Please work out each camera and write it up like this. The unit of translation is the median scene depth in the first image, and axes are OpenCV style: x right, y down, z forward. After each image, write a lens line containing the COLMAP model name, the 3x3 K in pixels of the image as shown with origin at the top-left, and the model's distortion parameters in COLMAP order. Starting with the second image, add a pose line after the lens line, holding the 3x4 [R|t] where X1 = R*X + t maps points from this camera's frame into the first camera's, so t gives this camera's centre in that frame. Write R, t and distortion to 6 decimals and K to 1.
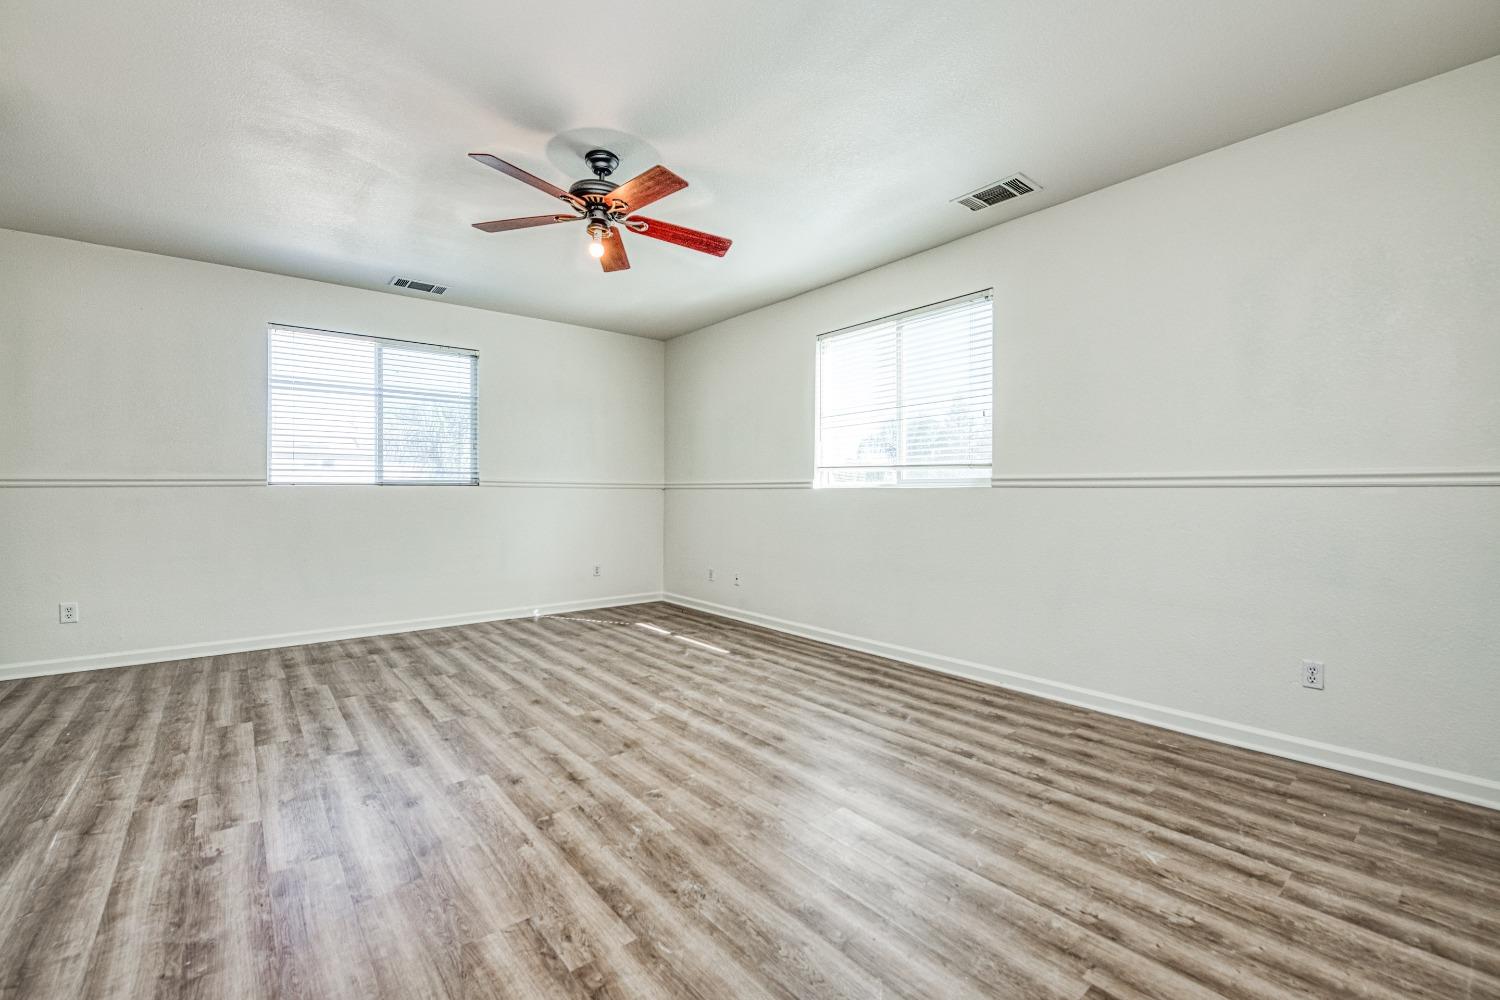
lens RADIAL K [[603.8, 0, 742.5], [0, 603.8, 497.6], [0, 0, 1]] dist [-0.014569, -0.000217]
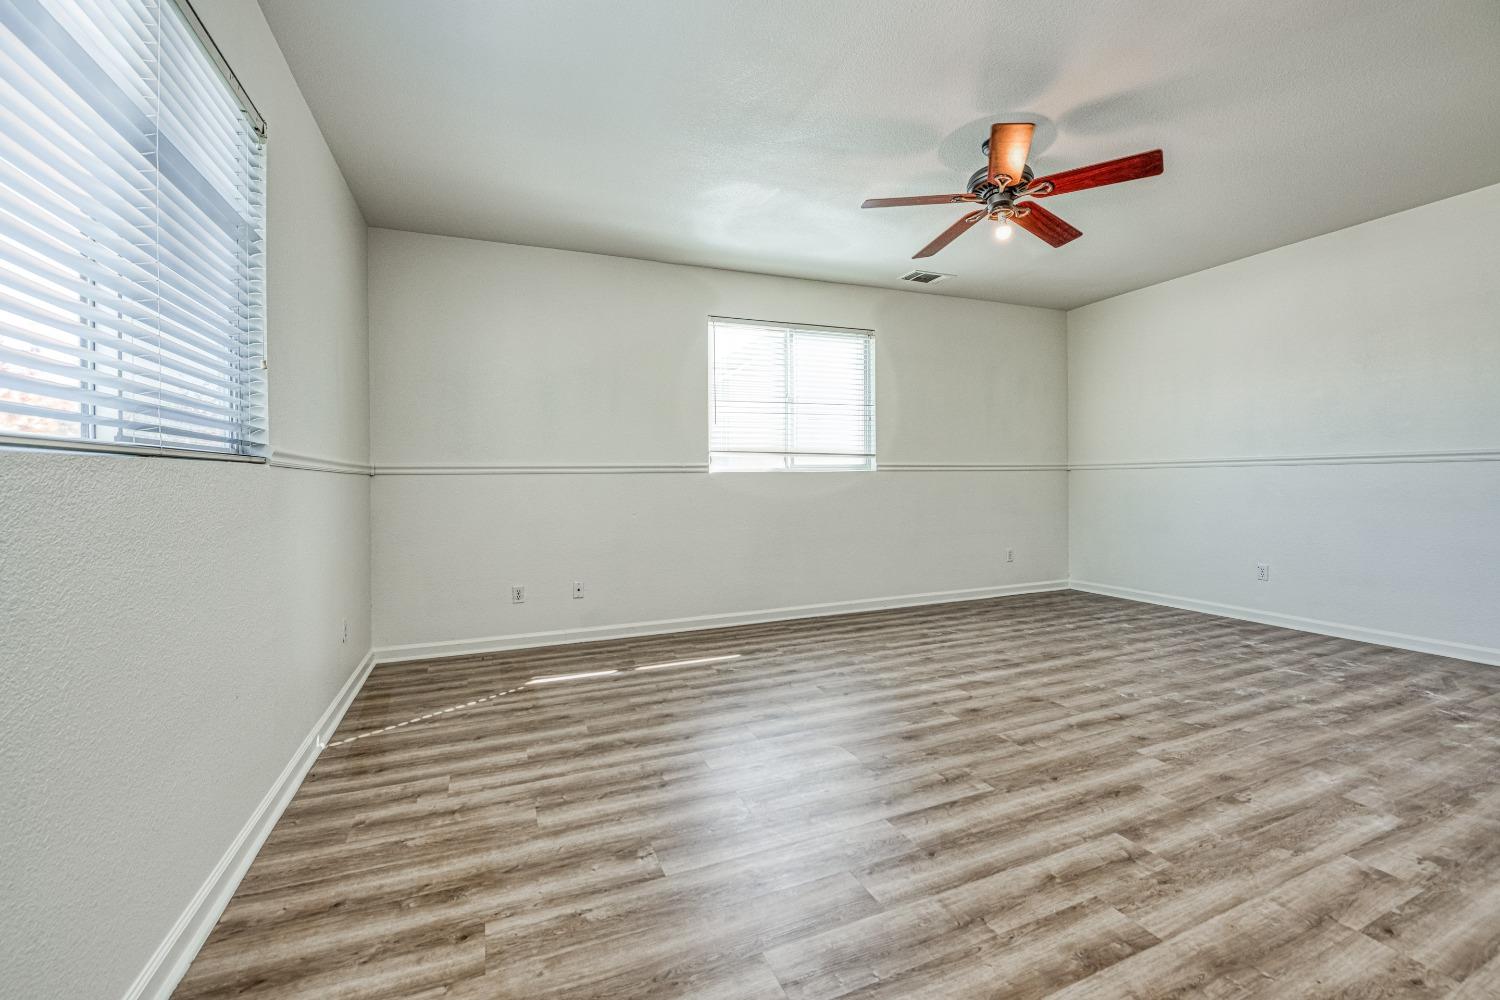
lens RADIAL K [[603.8, 0, 742.5], [0, 603.8, 497.6], [0, 0, 1]] dist [-0.014569, -0.000217]
pose [[0.316633, -0.034405, 0.947924, -1.377407], [0.017251, 0.999386, 0.030511, -0.006251], [-0.948391, 0.006691, 0.317032, 1.140783]]
